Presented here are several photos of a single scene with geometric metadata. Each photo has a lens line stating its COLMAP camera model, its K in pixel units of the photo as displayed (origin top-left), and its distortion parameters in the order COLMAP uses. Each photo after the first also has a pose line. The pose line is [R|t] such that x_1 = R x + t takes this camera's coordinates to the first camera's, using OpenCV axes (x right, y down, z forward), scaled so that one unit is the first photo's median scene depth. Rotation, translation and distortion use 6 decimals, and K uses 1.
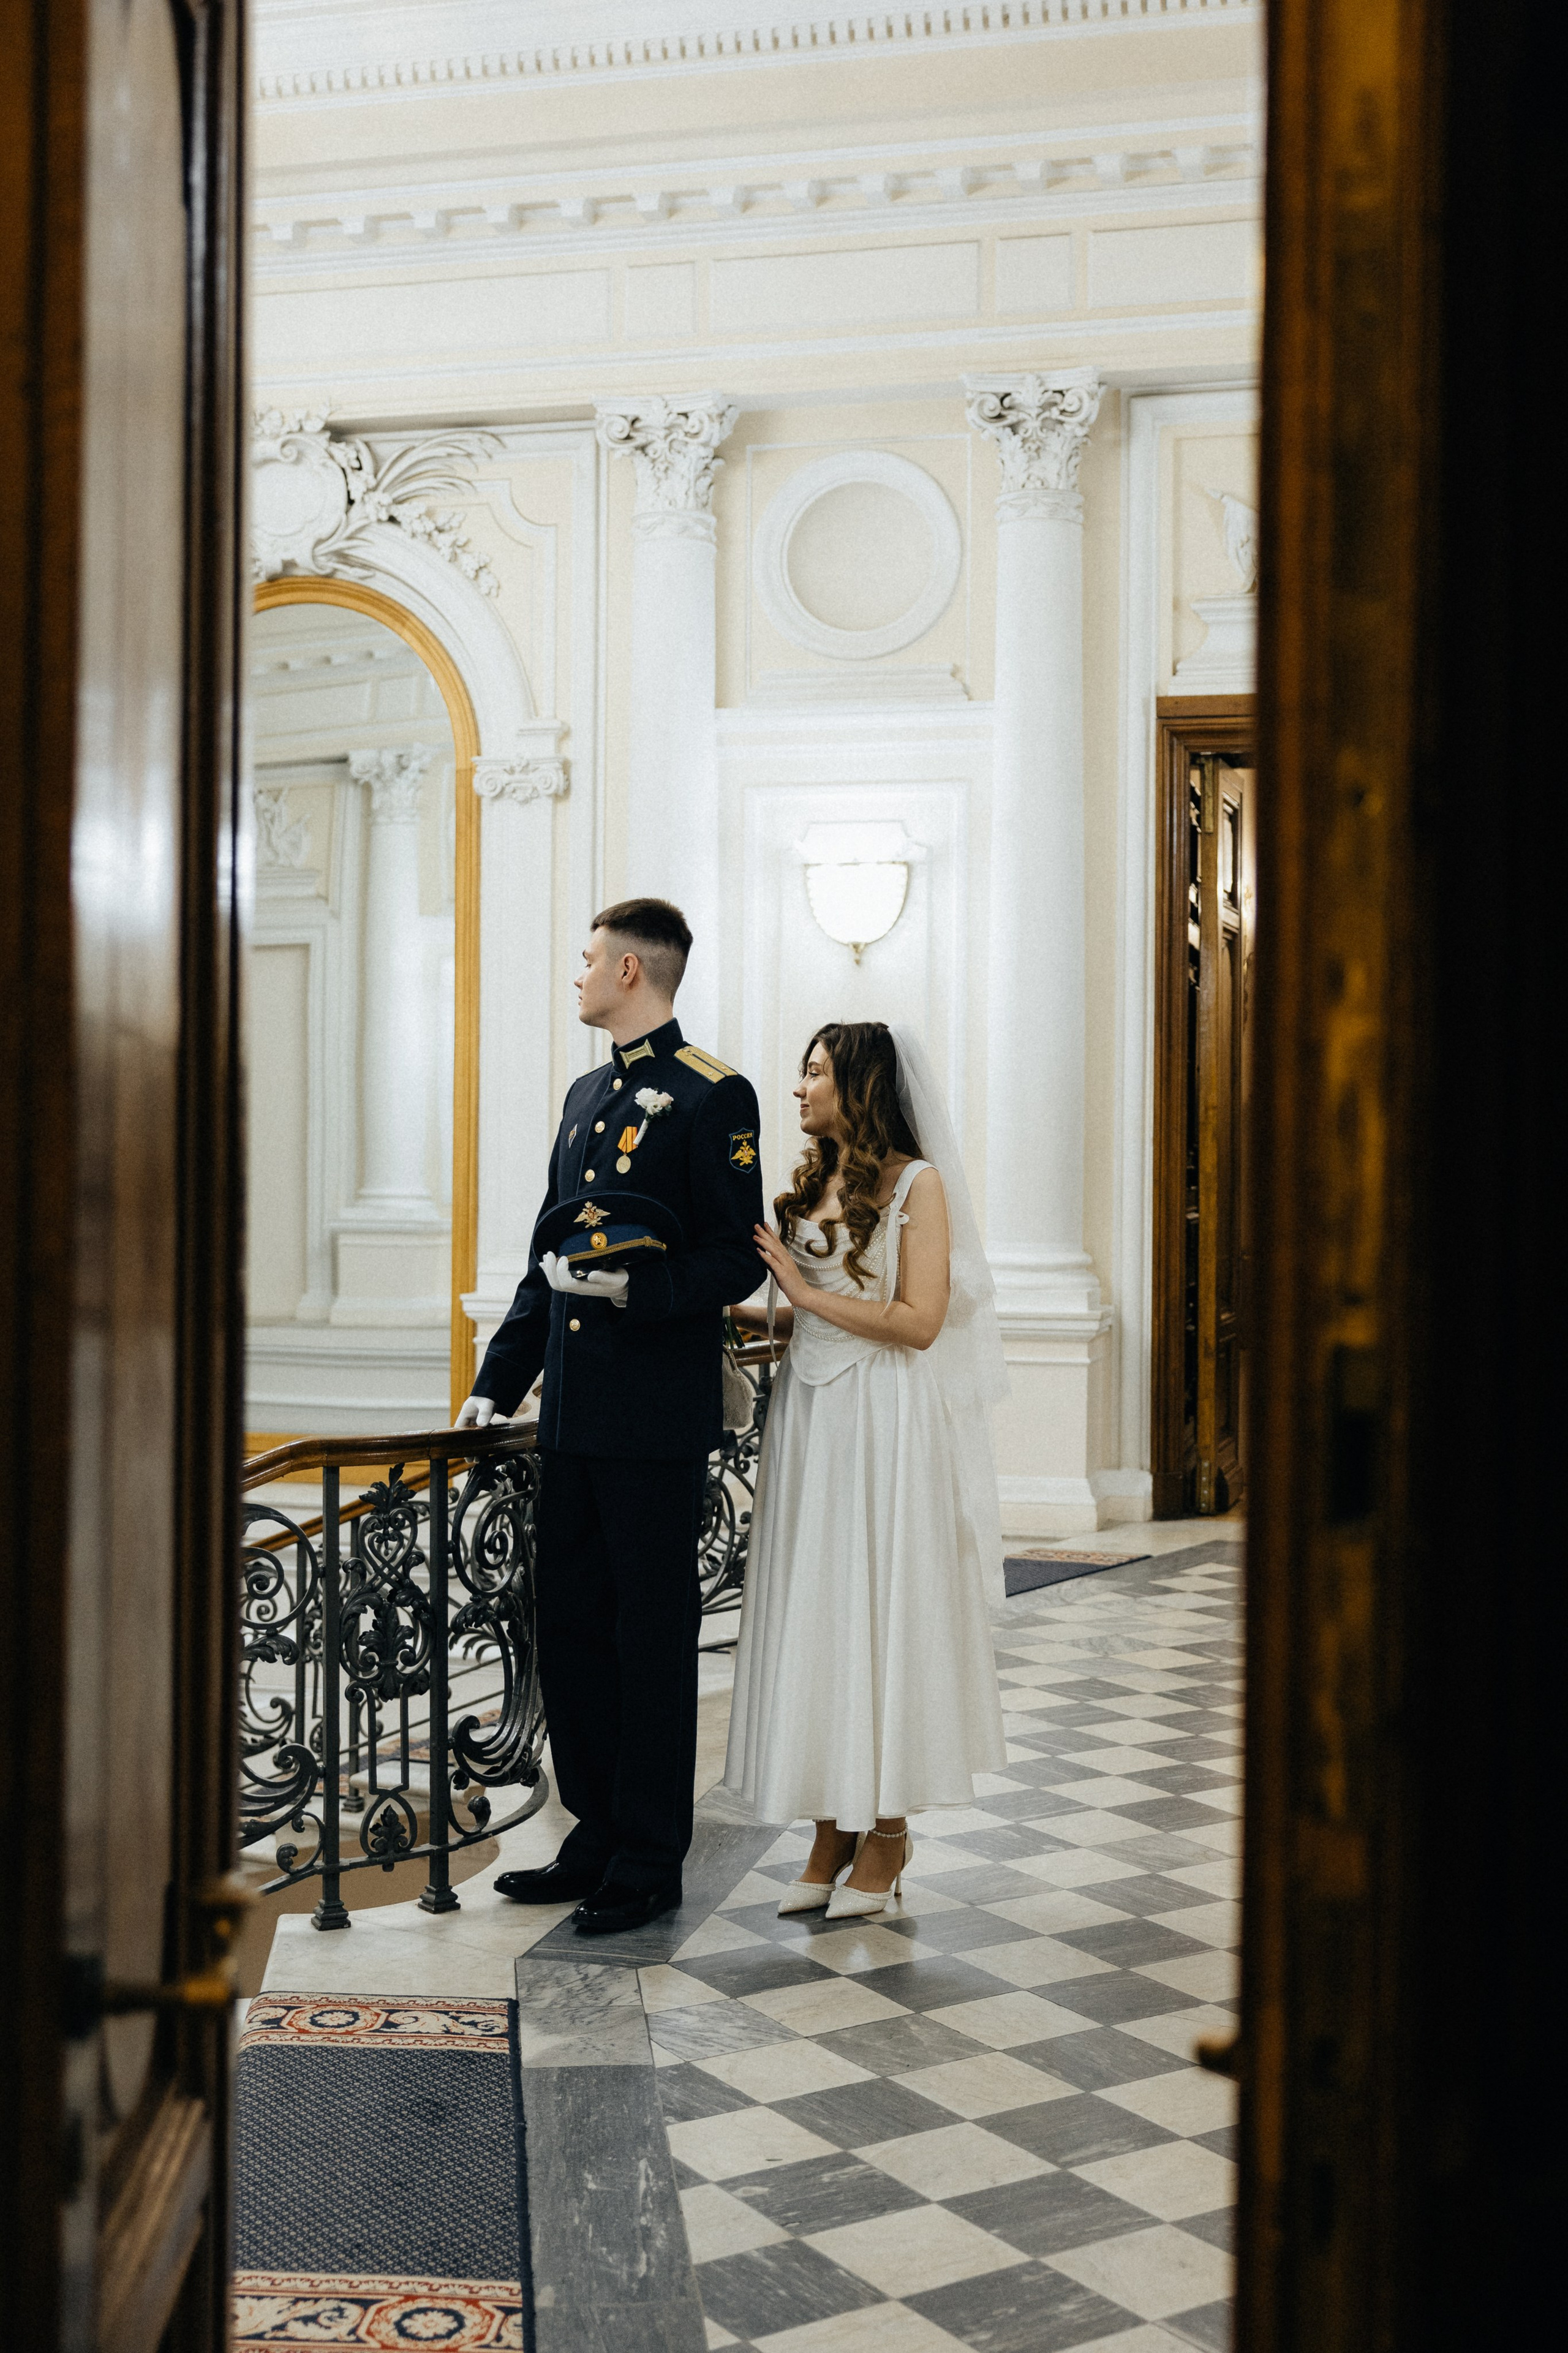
lens RADIAL K [[2864.9, 0, 776.6], [0, 2864.9, 1180.8], [0, 0, 1]] dist [-0.013027, -0.036368]
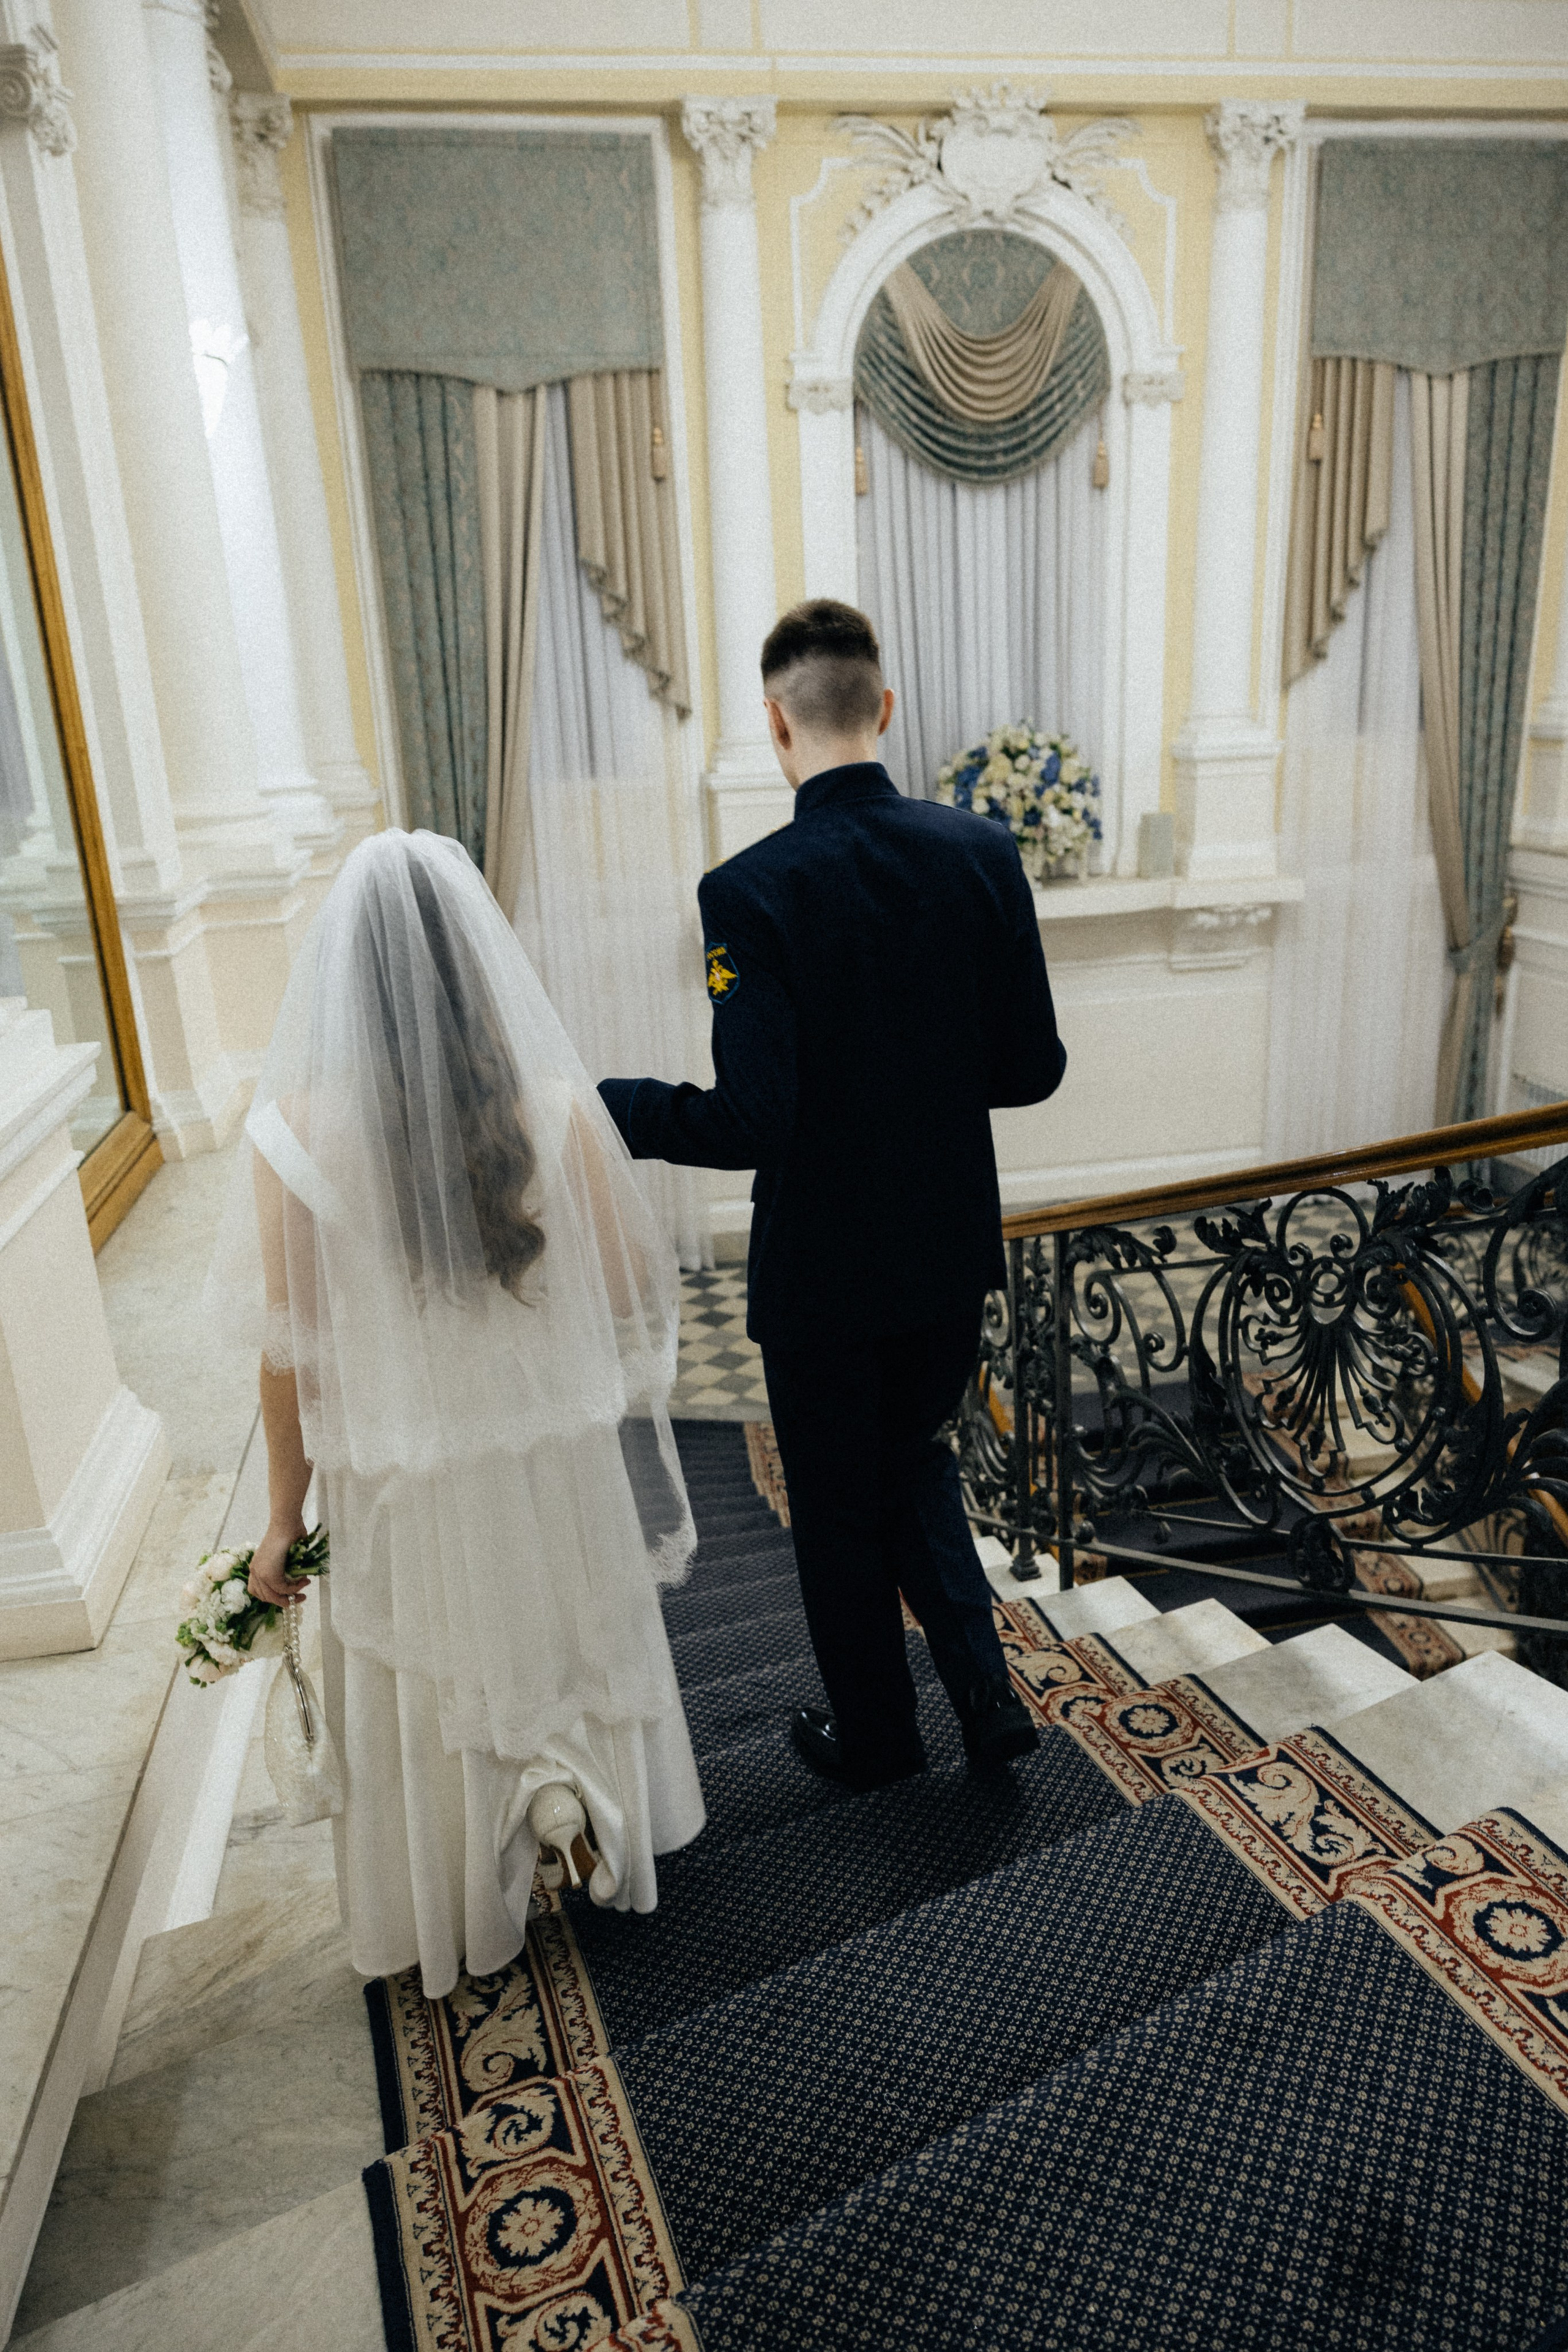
lens RADIAL K [[1561.4, 0, 778.1], [0, 1561.4, 1174.1], [0, 0, 1]] dist [0.003902, 0.002286]
pose [[0.410130, 0.250000, -0.877093, 0.044303], [0.035981, 0.956513, 0.289462, 0.009455], [0.911317, -0.150276, 0.383300, 0.623633]]
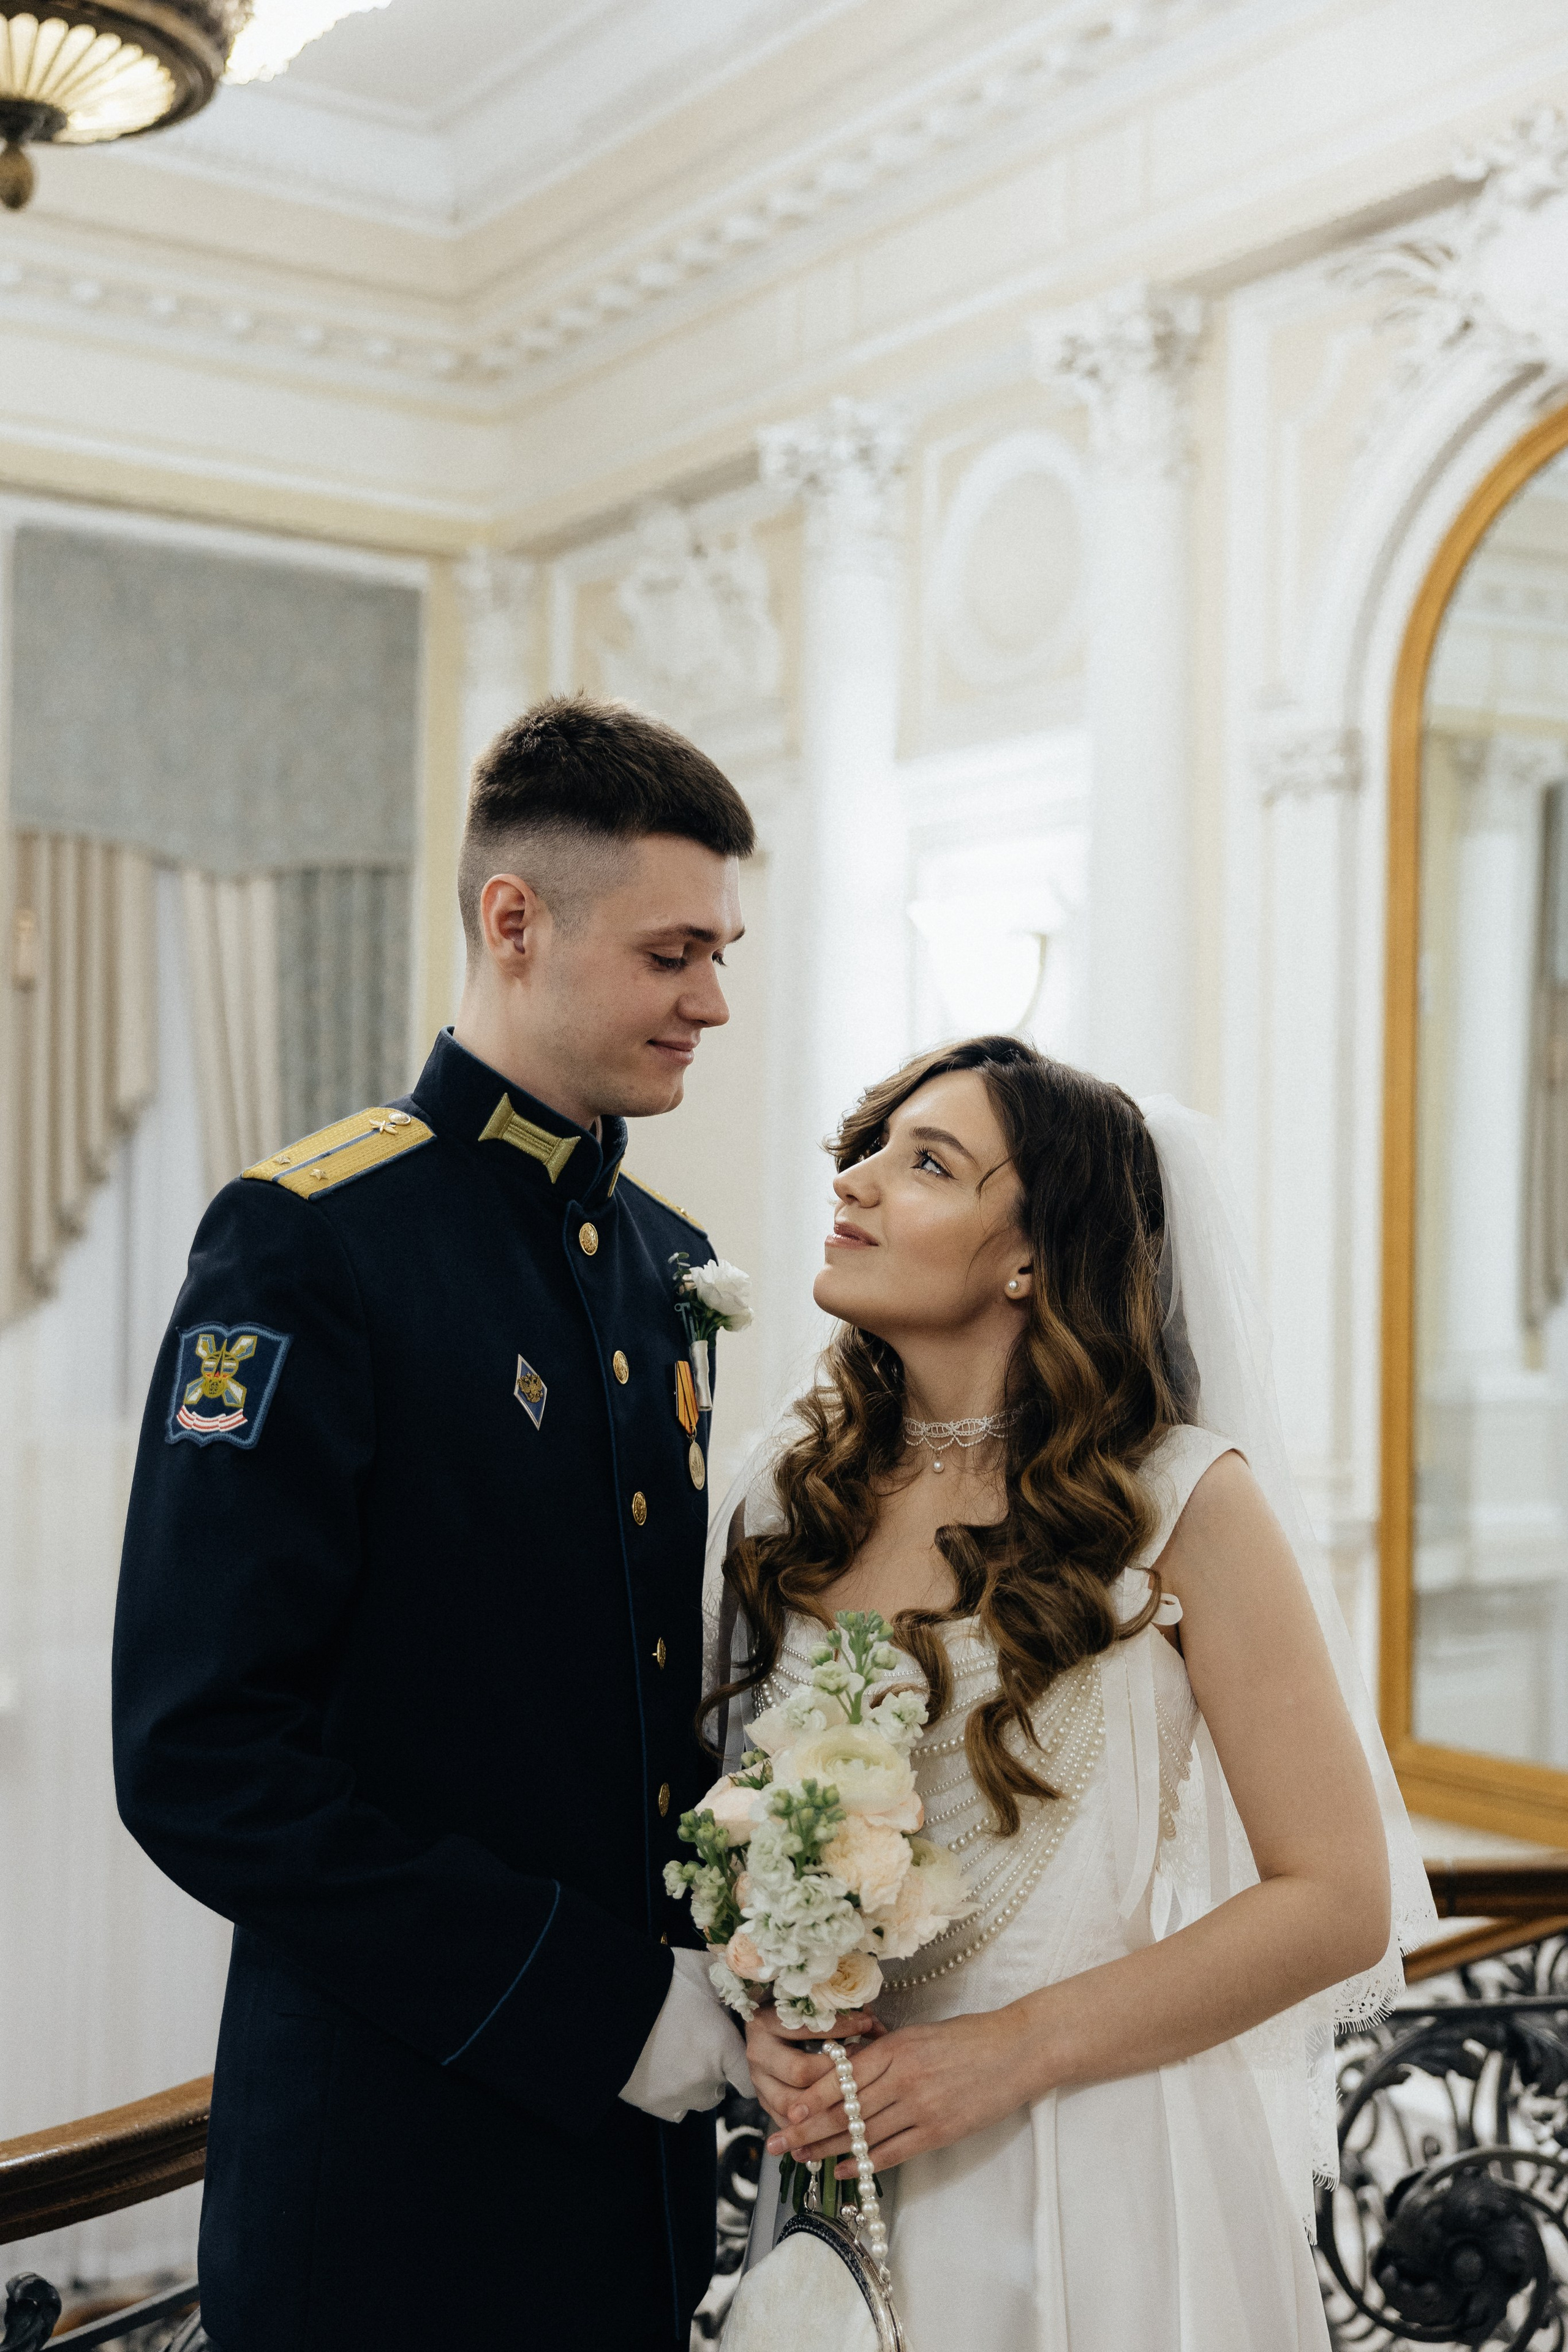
lens RADIAL K [[2882.8, 0, 831.5], [0, 2882.8, 1167.6], [0, 0, 1]] dist [0.021537, 0.002447]
pose [[0.742683, -0.014205, -0.669492, 0.236658], [-0.017466, 0.999024, -0.040573, -0.025058], [0.669415, 0.041826, 0.741710, 0.844526]]
